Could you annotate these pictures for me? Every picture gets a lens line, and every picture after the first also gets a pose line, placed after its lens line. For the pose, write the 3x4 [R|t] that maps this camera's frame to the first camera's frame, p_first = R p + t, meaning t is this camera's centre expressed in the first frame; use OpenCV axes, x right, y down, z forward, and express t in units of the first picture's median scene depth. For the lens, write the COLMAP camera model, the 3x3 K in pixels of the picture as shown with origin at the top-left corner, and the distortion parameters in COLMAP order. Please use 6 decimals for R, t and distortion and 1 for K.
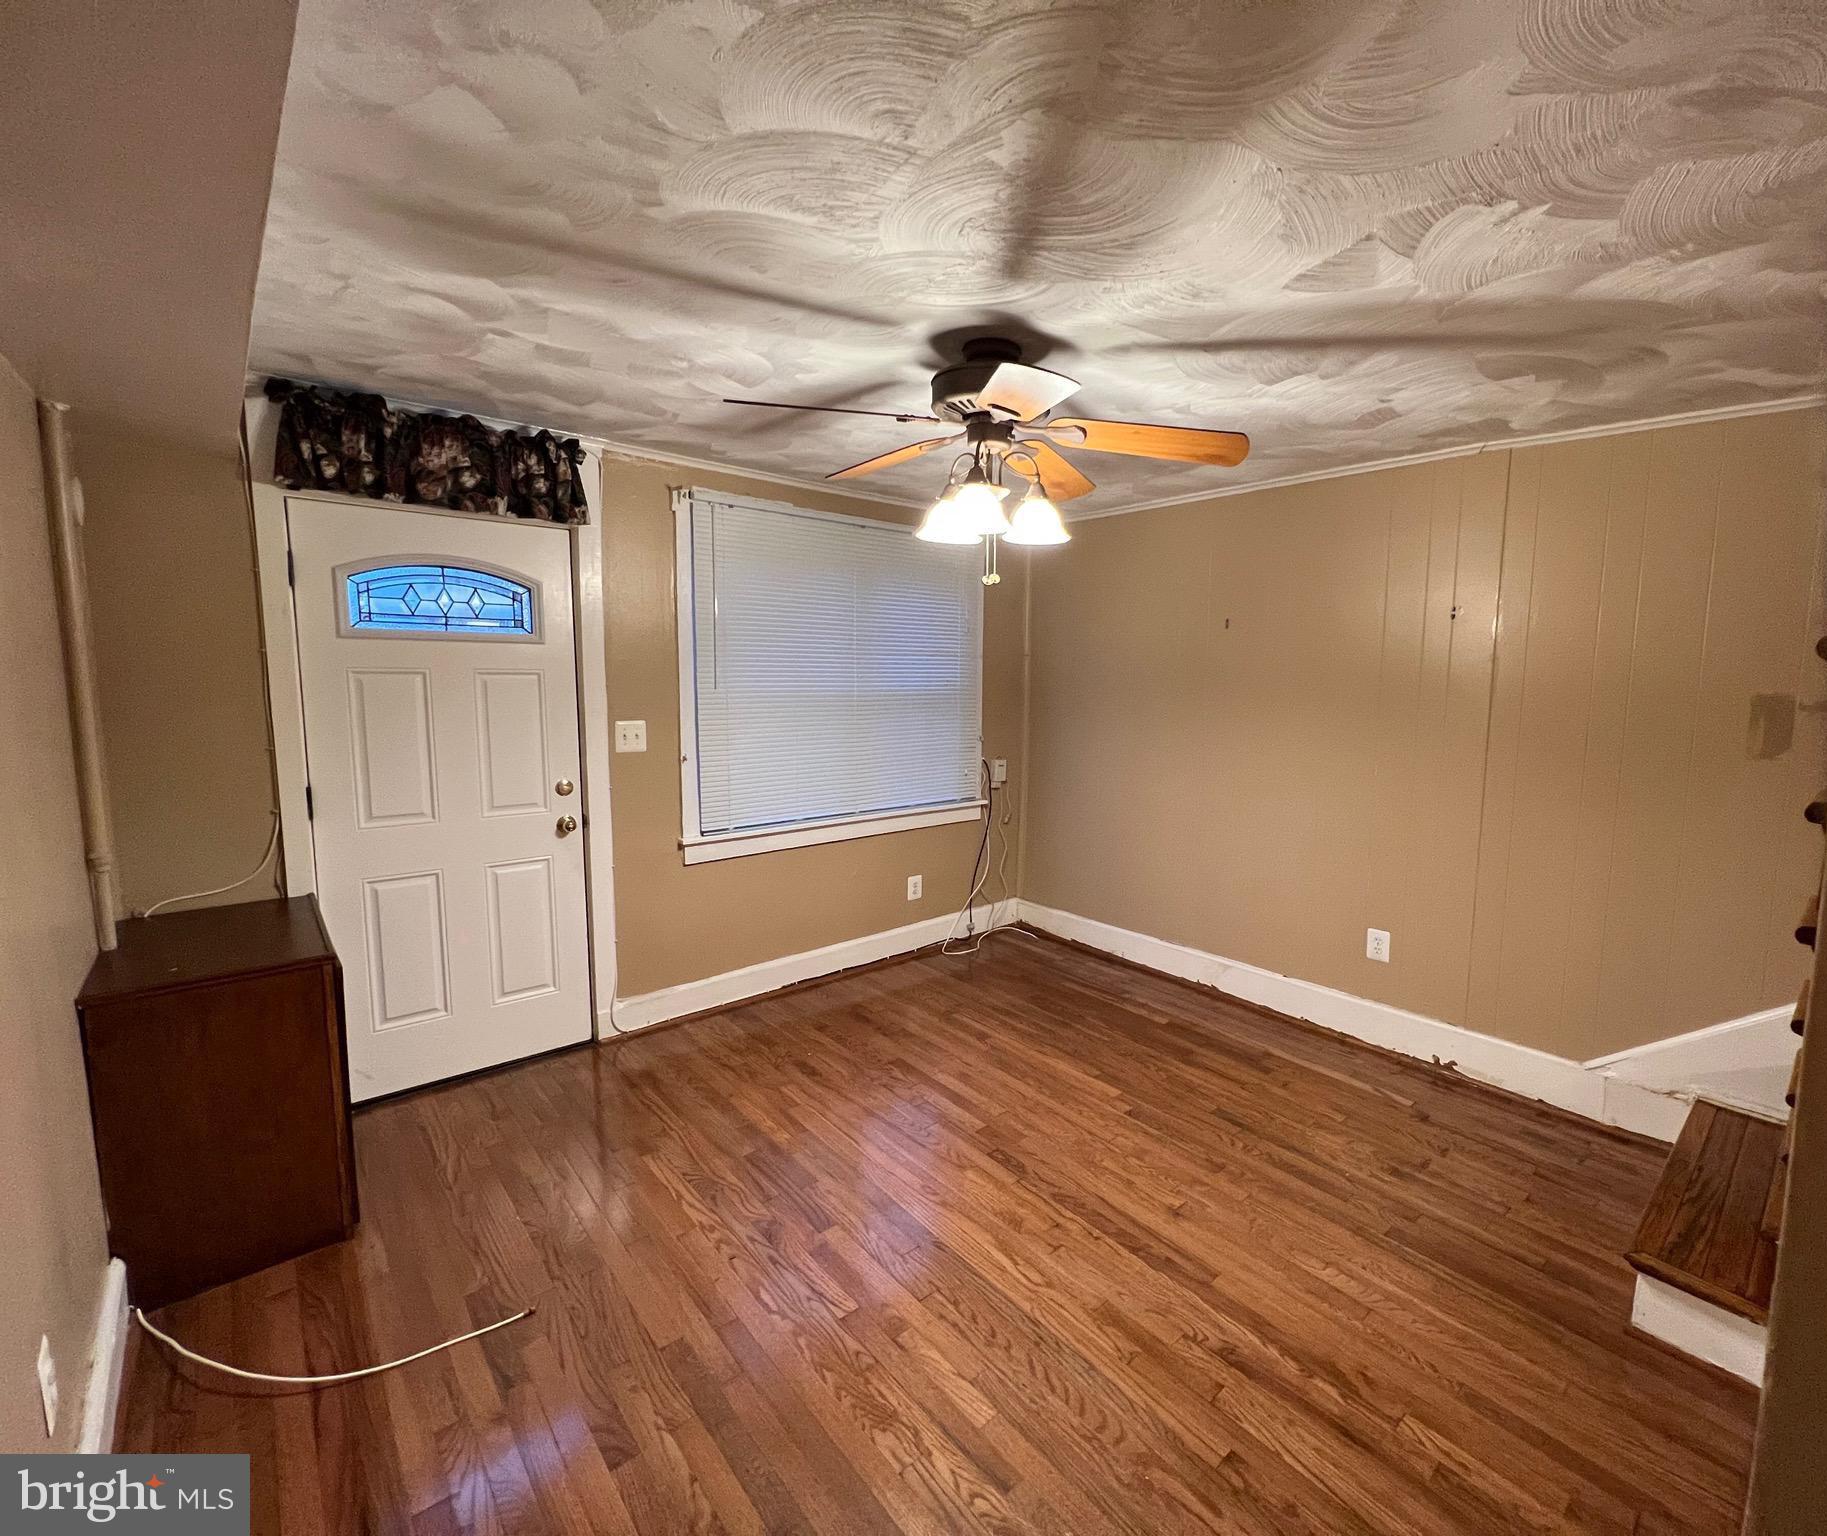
lens RADIAL K [[824.8, 0, 1003.7], [0, 824.8, 762.2], [0, 0, 1]] dist [0.000488, 0.001076]
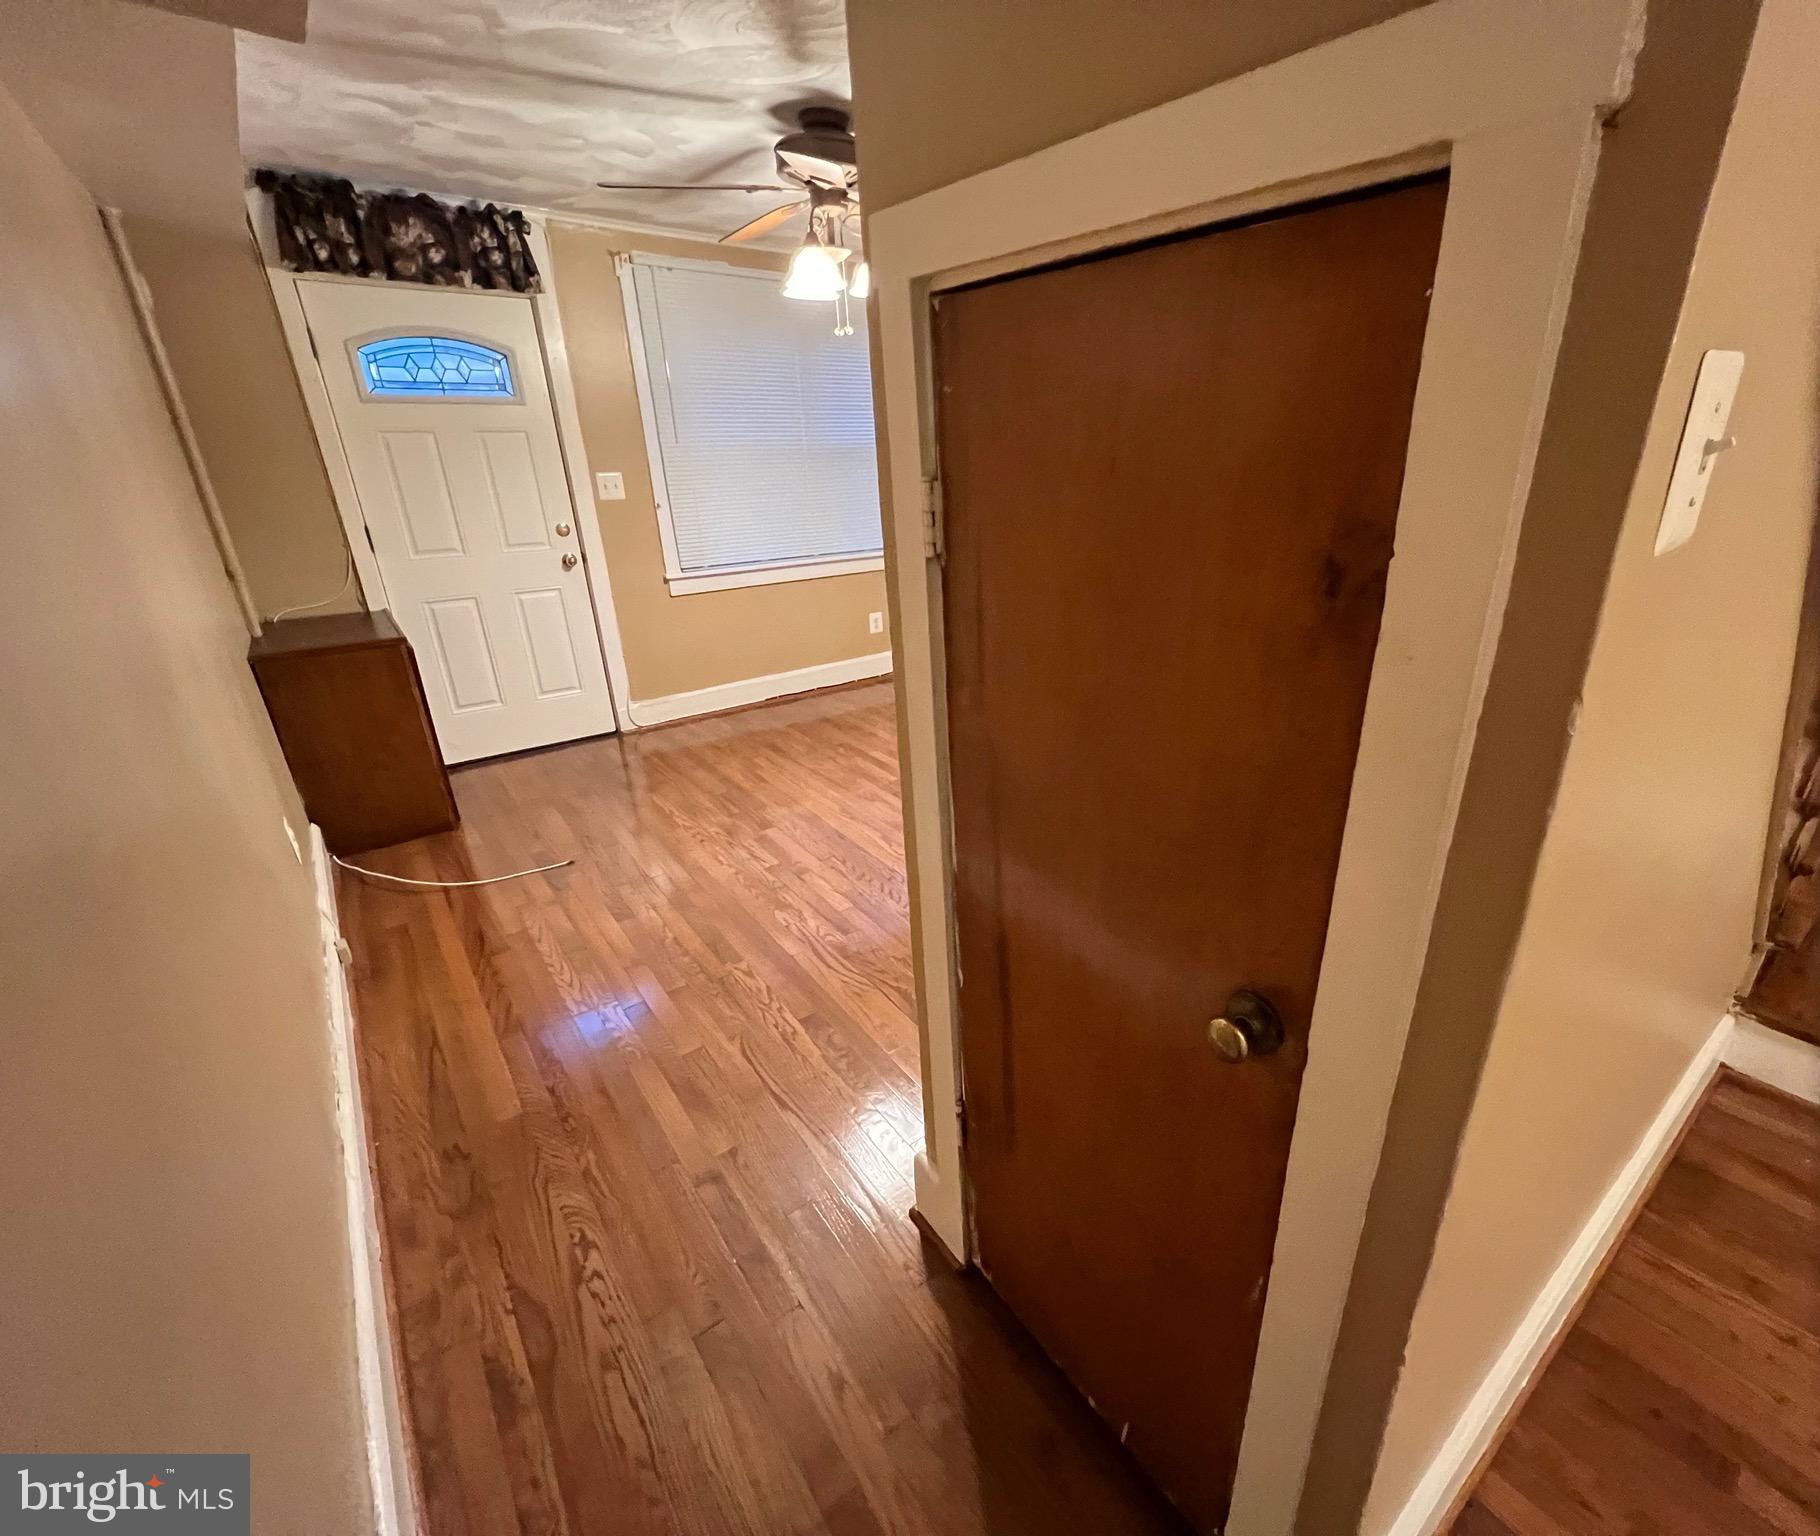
lens RADIAL K [[821.5, 0, 1009.0], [0, 821.5, 768.5], [0, 0, 1]] dist [0.000363, 0.000002]
pose [[0.997823, -0.001266, -0.065939, 0.267101], [0.018662, 0.964373, 0.263888, 0.077277], [0.063256, -0.264544, 0.962297, -0.297433]]
